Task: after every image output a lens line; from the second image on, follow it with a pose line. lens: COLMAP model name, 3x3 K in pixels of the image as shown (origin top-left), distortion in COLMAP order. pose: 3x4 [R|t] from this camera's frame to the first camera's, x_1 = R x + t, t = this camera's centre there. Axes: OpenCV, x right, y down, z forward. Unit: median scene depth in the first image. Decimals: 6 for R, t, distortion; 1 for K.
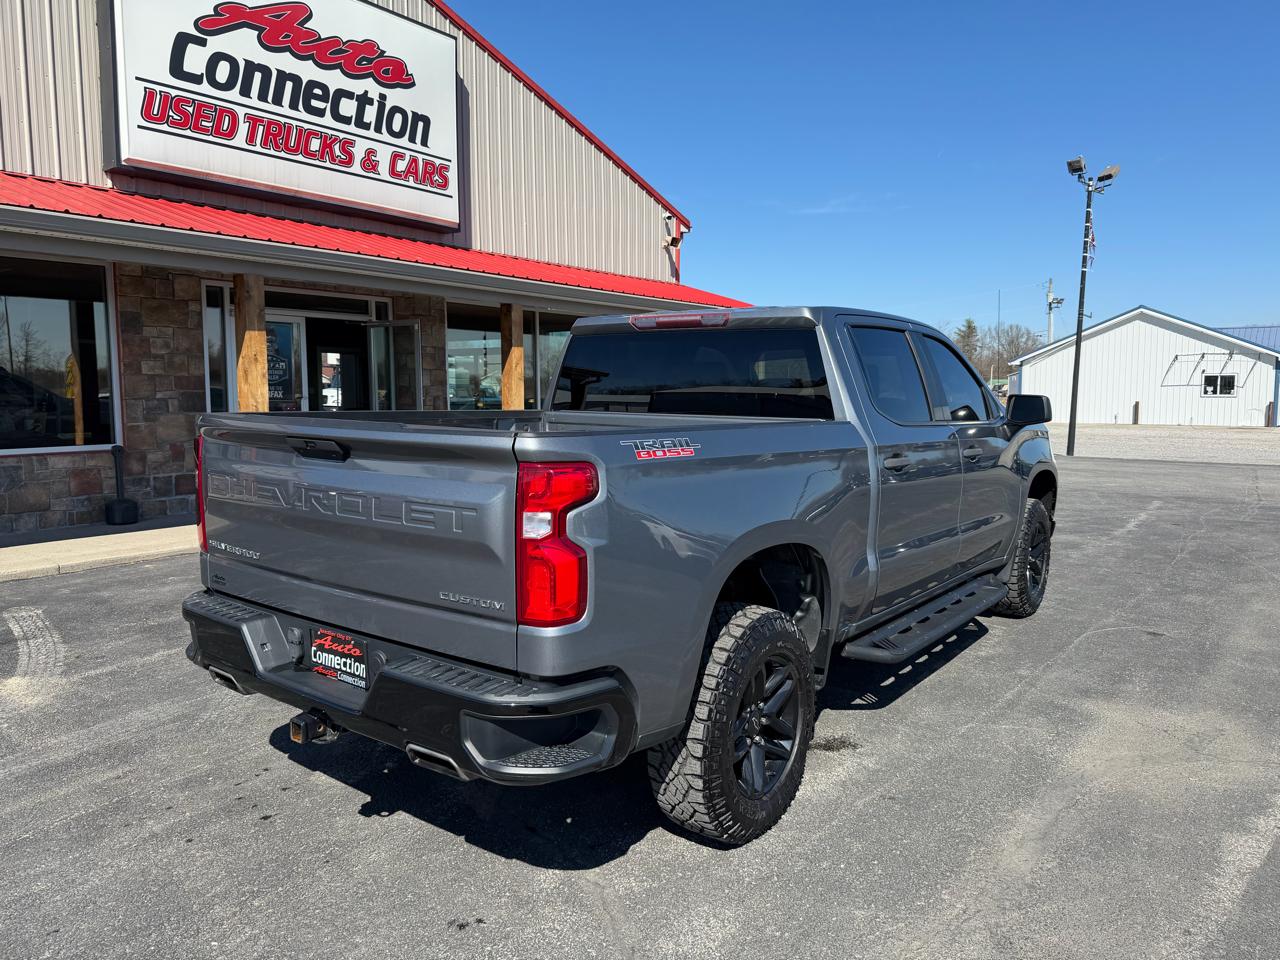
lens RADIAL K [[901.4, 0, 640.1], [0, 901.4, 485.3], [0, 0, 1]] dist [0.027125, -0.035232]
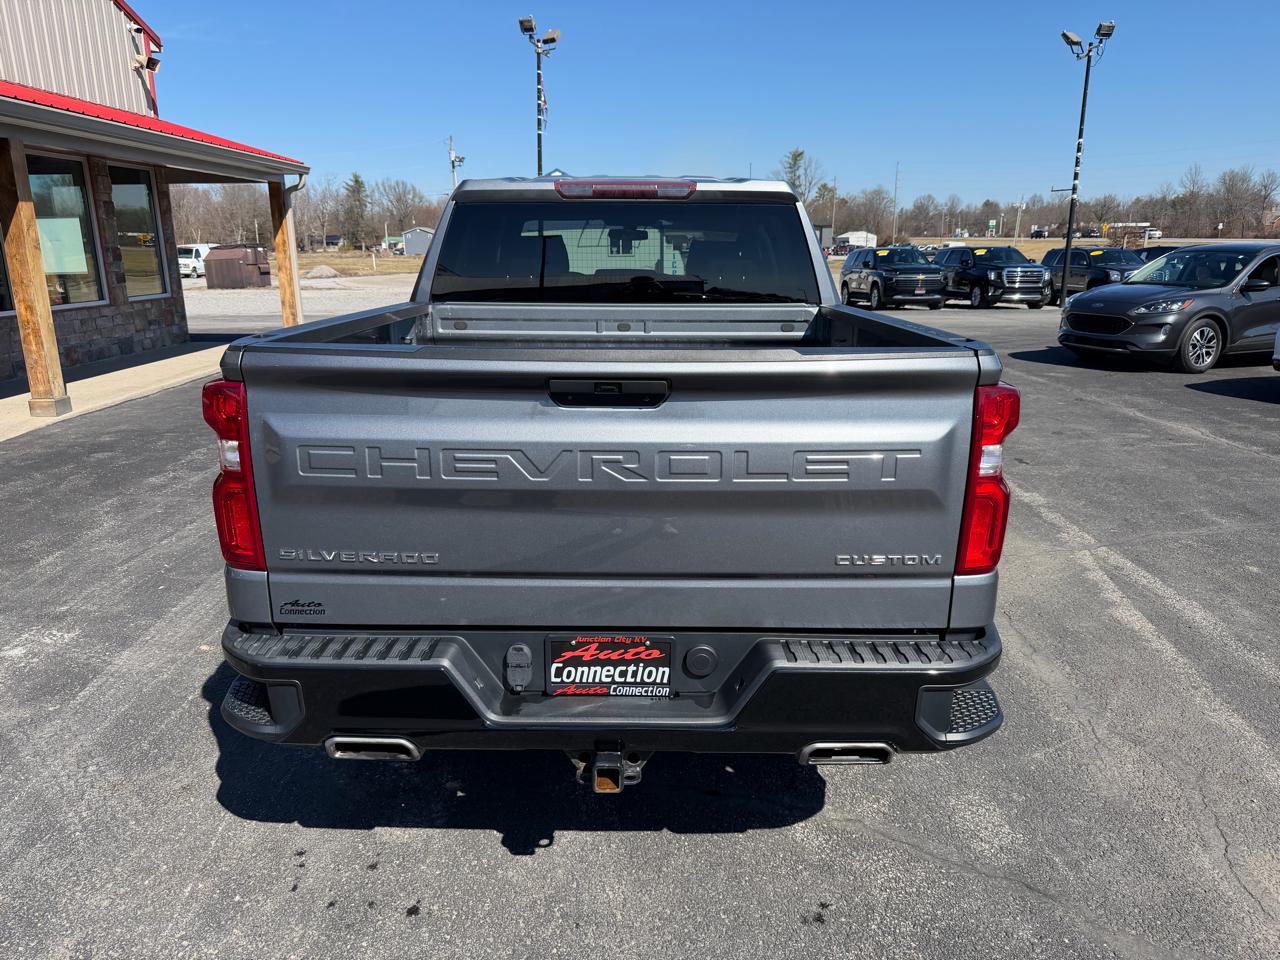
lens RADIAL K [[901.4, 0, 635.3], [0, 901.4, 490.4], [0, 0, 1]] dist [0.027125, -0.035232]
pose [[0.802370, -0.162570, 0.574259, -0.220414], [0.070683, 0.981299, 0.179042, -0.025164], [-0.592626, -0.103068, 0.798856, 0.127688]]
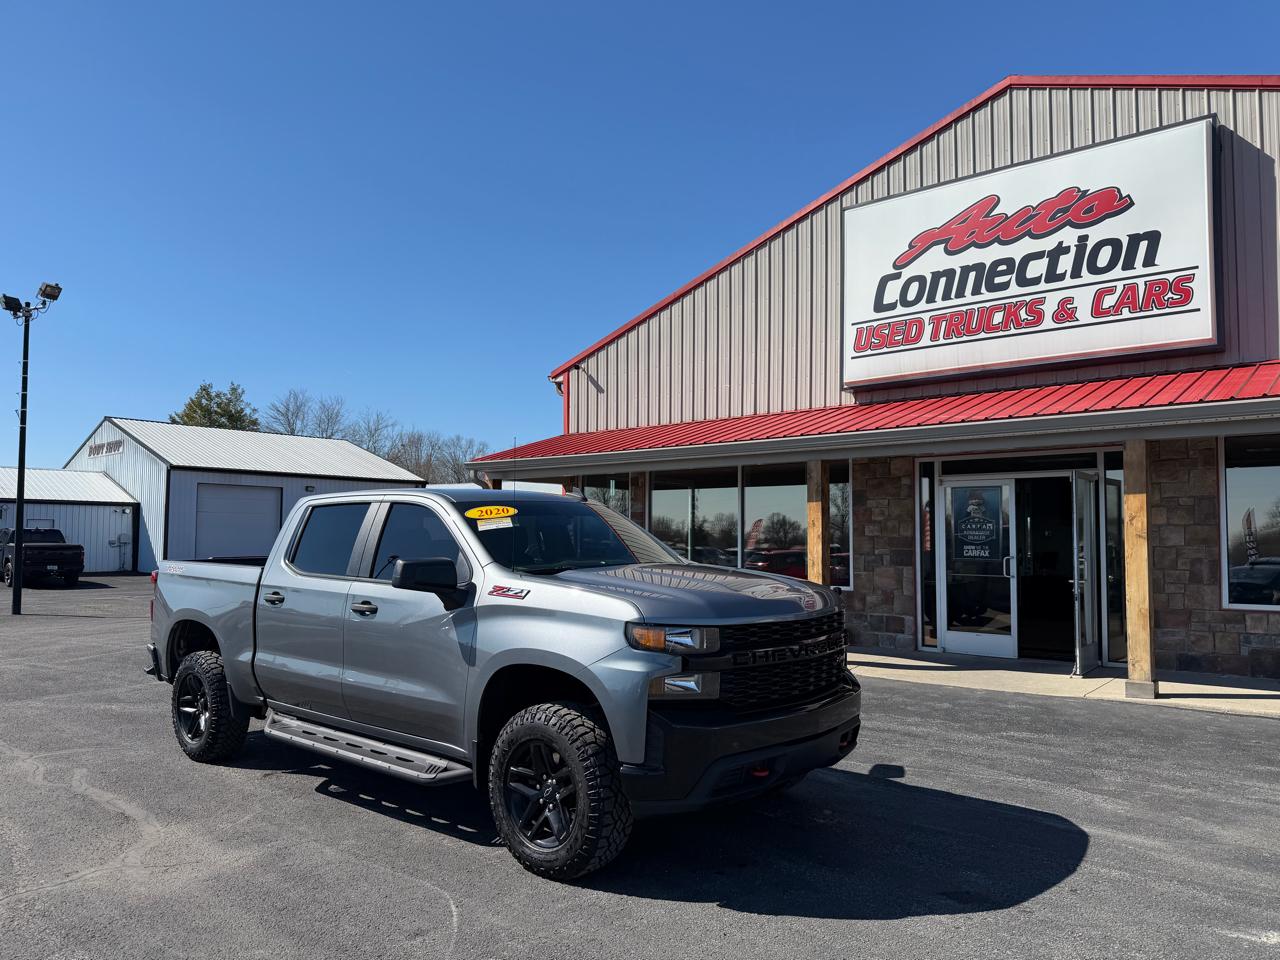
lens RADIAL K [[901.4, 0, 659.5], [0, 901.4, 521.2], [0, 0, 1]] dist [0.027125, -0.035232]
pose [[-0.041765, -0.023159, -0.998859, 0.741610], [-0.110003, 0.993760, -0.018442, -0.081683], [0.993053, 0.109107, -0.044052, 0.714539]]
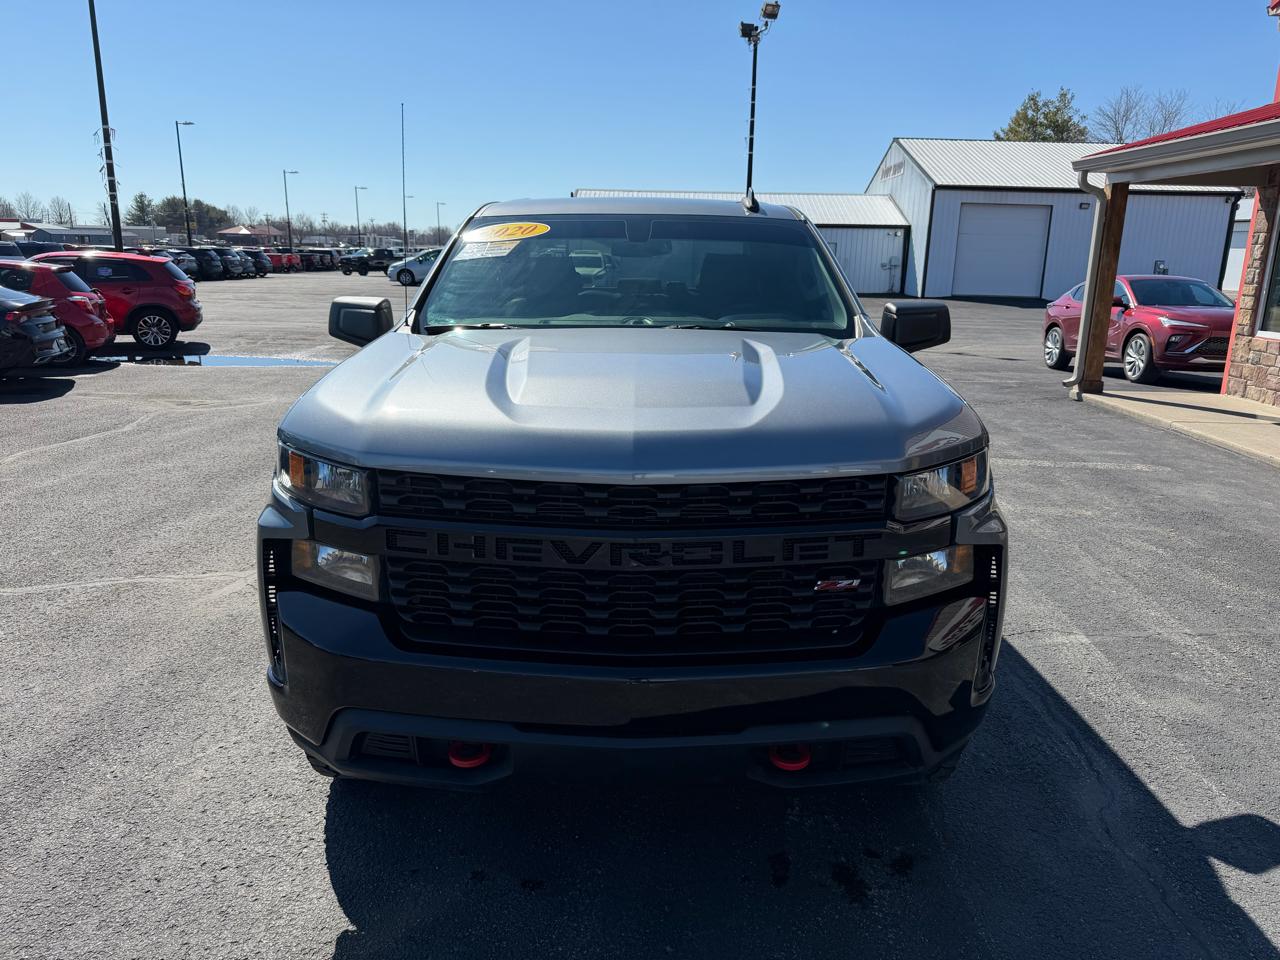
lens RADIAL K [[901.4, 0, 639.2], [0, 901.4, 482.3], [0, 0, 1]] dist [0.027125, -0.035232]
pose [[-0.801223, 0.128280, -0.584453, 0.360585], [-0.086458, 0.941681, 0.325212, -0.112957], [0.592086, 0.311098, -0.743406, 0.921105]]
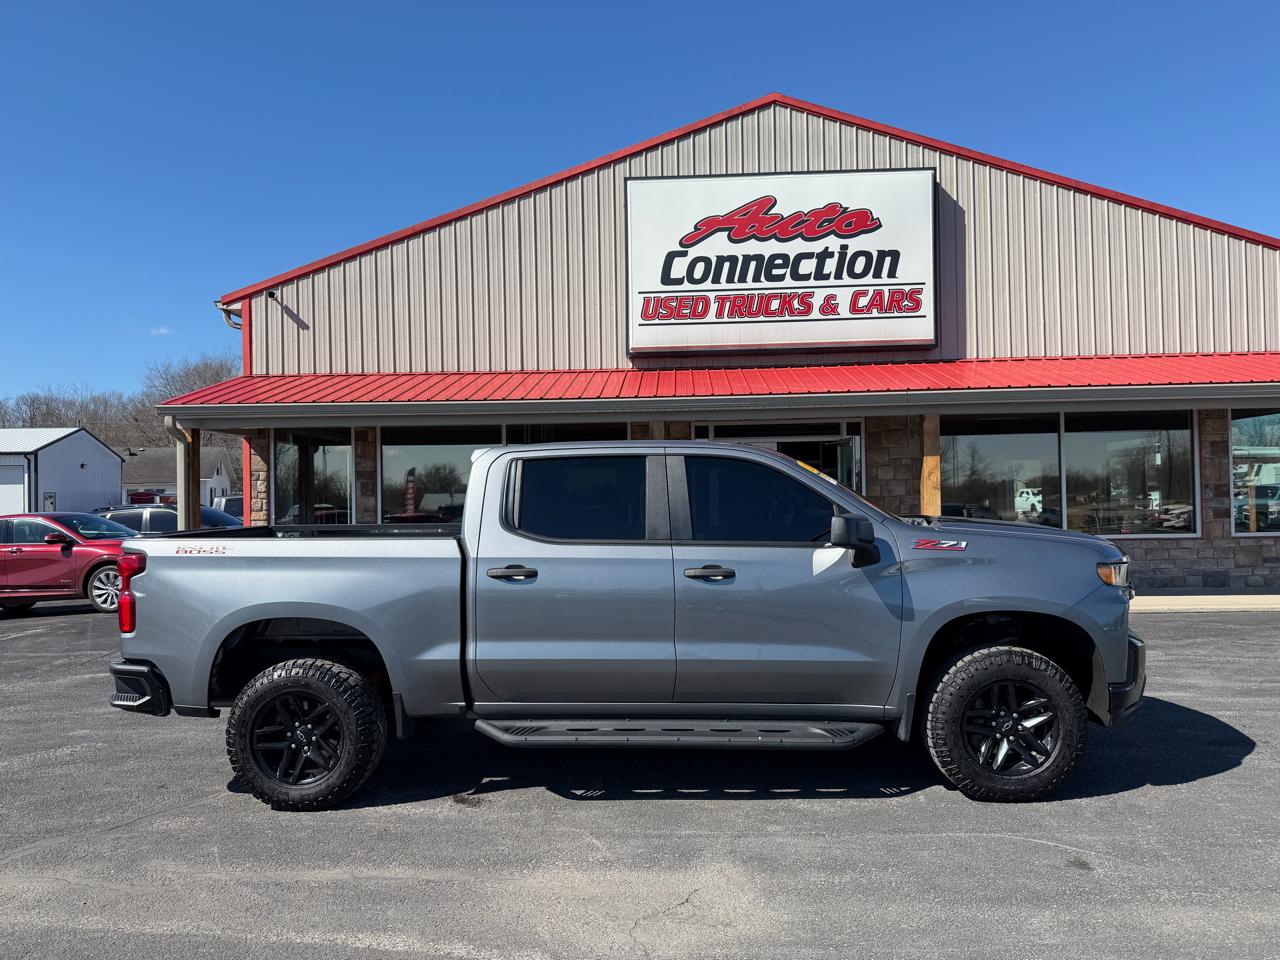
lens RADIAL K [[854.8, 0, 640.8], [0, 854.8, 503.4], [0, 0, 1]] dist [0.120892, -0.006639]
pose [[0.579676, -0.011496, -0.814766, 0.519147], [-0.069095, 0.995606, -0.063206, -0.018327], [0.811912, 0.092935, 0.576334, 0.204056]]
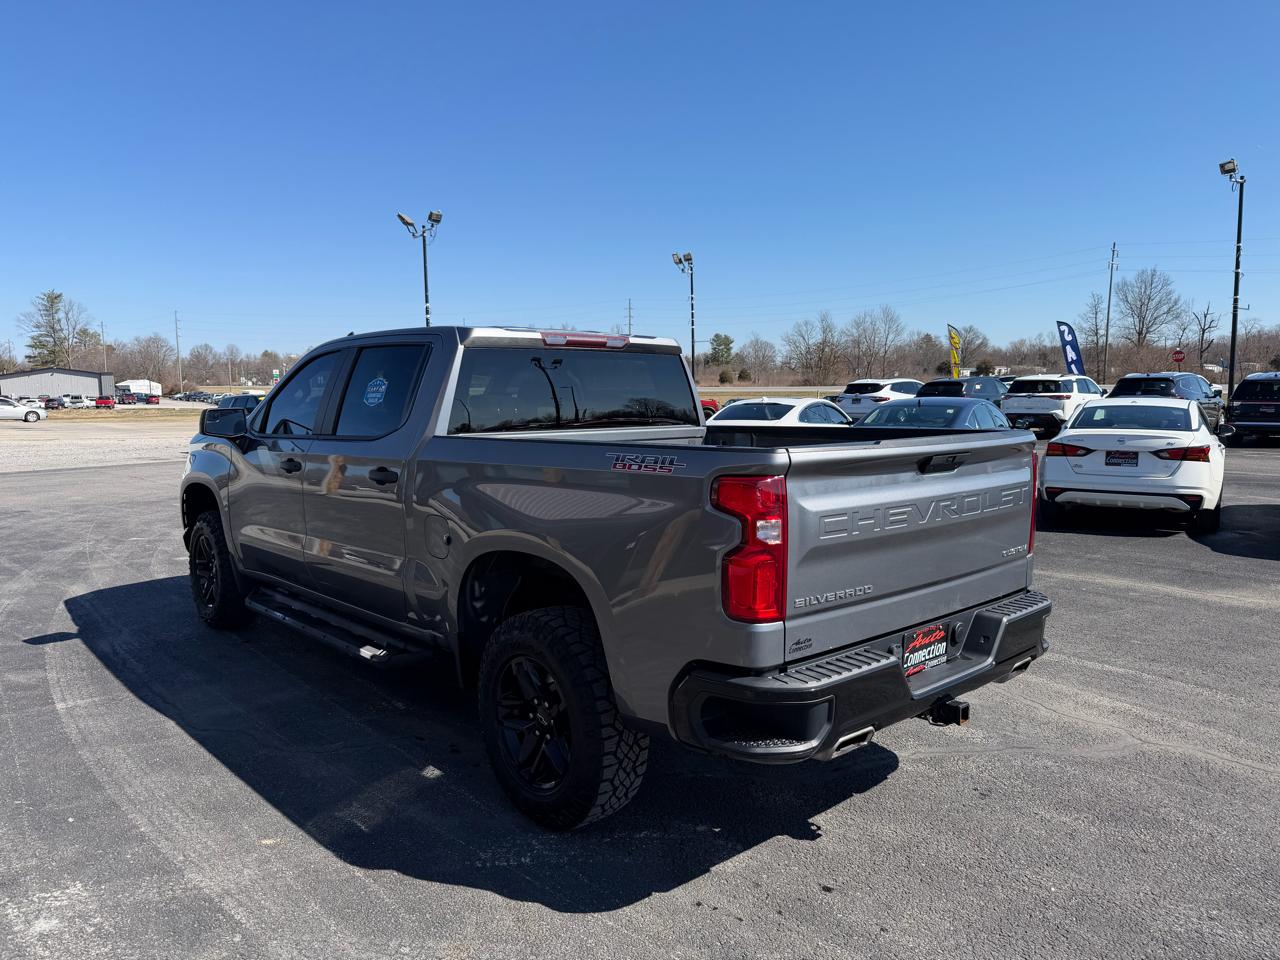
lens RADIAL K [[901.4, 0, 632.7], [0, 901.4, 486.0], [0, 0, 1]] dist [0.027125, -0.035232]
pose [[0.190894, -0.112263, 0.975170, -0.450900], [0.117941, 0.988865, 0.090753, -0.046903], [-0.974500, 0.097688, 0.202009, 0.340388]]
